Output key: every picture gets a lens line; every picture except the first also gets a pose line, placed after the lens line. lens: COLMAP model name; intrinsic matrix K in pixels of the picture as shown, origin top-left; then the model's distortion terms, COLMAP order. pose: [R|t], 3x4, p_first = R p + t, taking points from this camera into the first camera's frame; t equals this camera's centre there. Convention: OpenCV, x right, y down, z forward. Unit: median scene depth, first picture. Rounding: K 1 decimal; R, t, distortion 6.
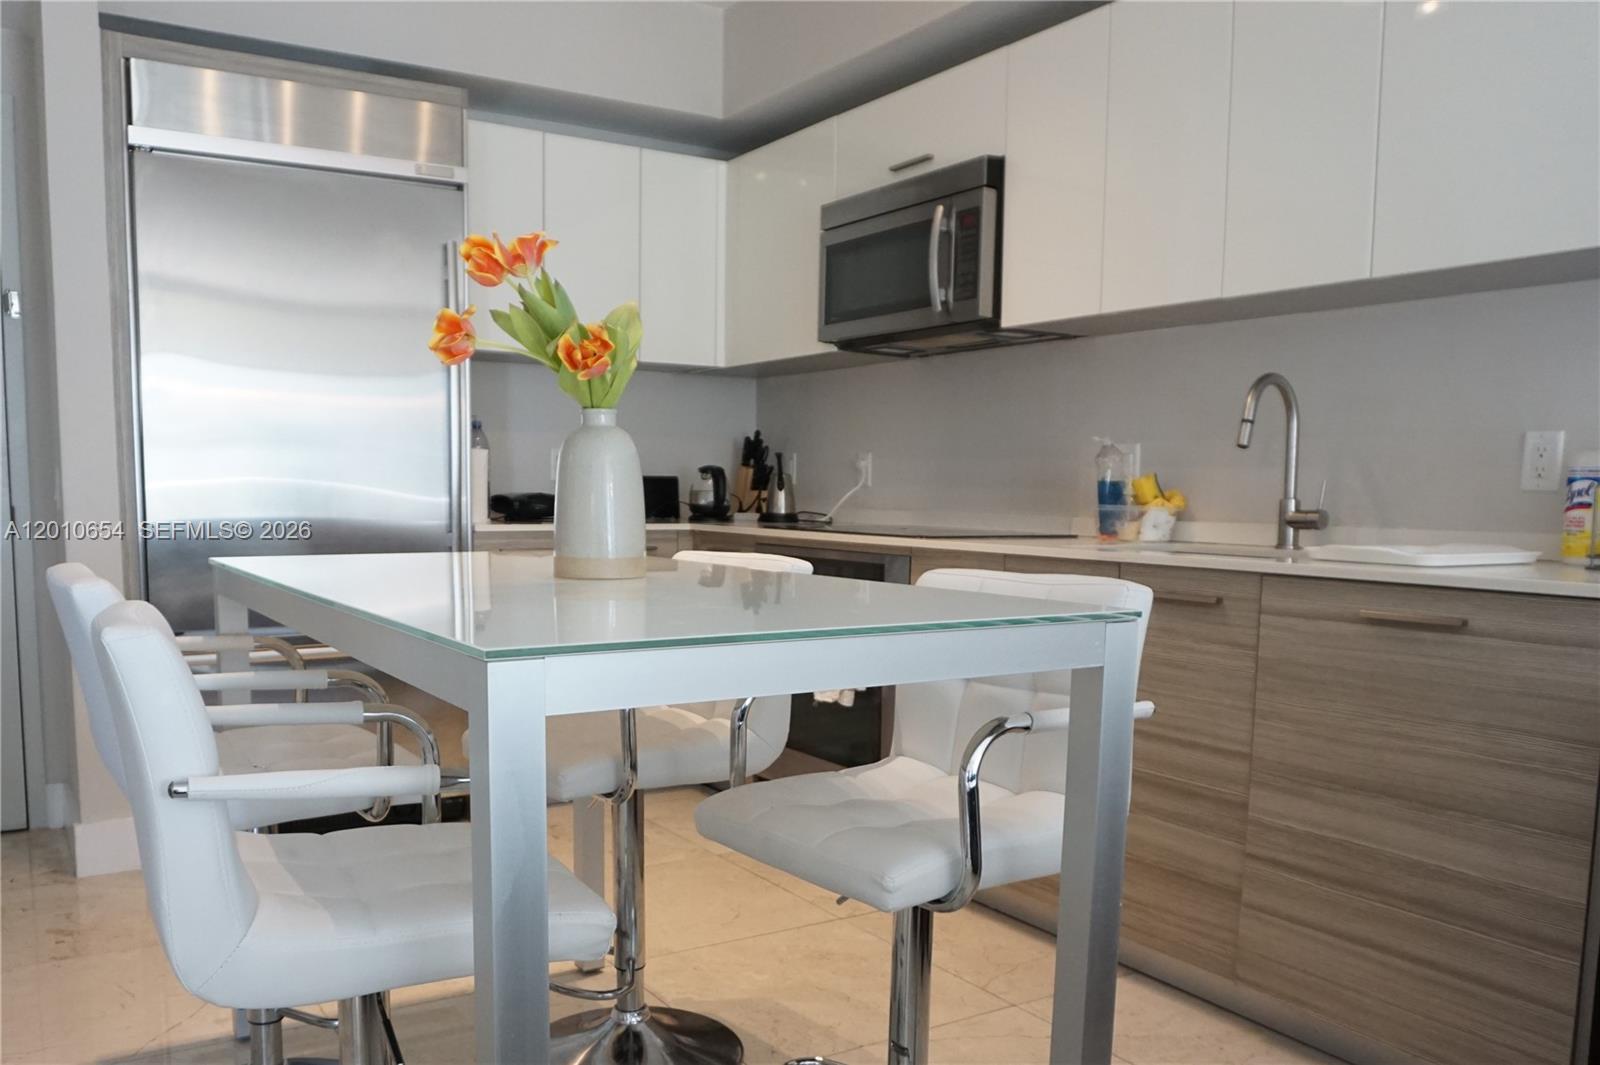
lens RADIAL K [[1358.8, 0, 796.8], [0, 1358.8, 640.9], [0, 0, 1]] dist [-0.045685, 0.003848]
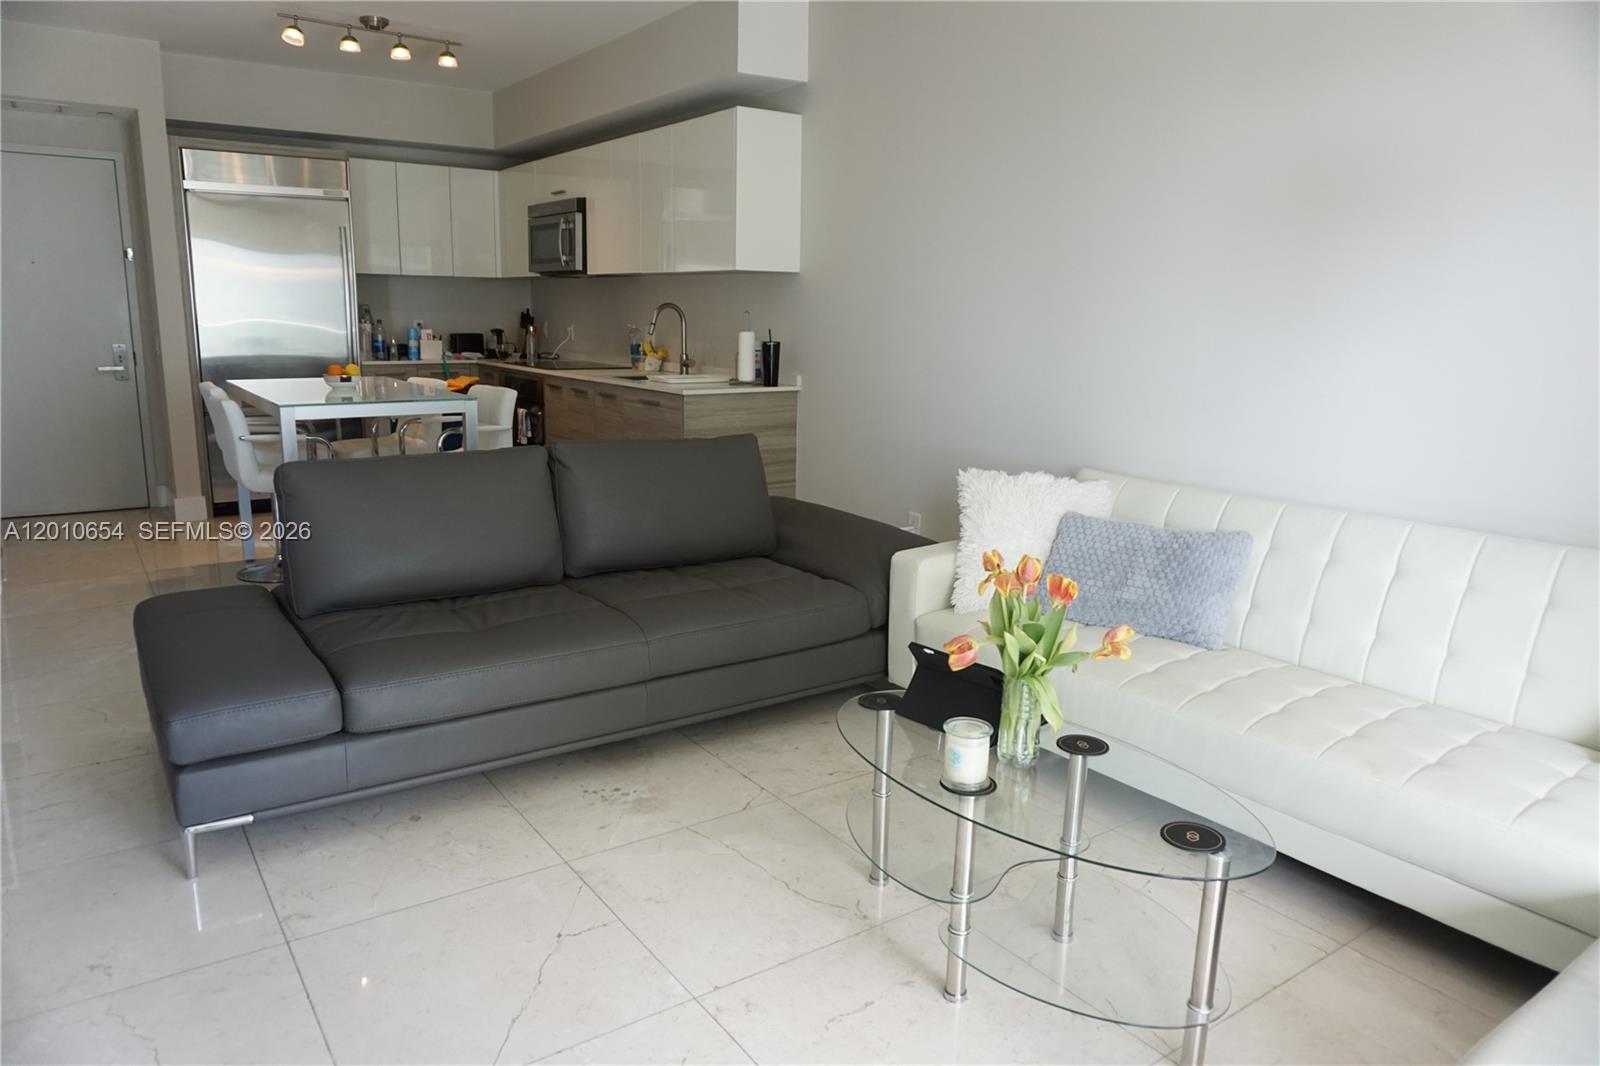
lens RADIAL K [[1050.7, 0, 800.0], [0, 1050.7, 533.0], [0, 0, 1]] dist [-0.054302, 0.021035]
pose [[0.997684, -0.004397, 0.067884, 0.383159], [-0.001930, 0.995677, 0.092861, 0.033123], [-0.067999, -0.092777, 0.993362, -0.780857]]
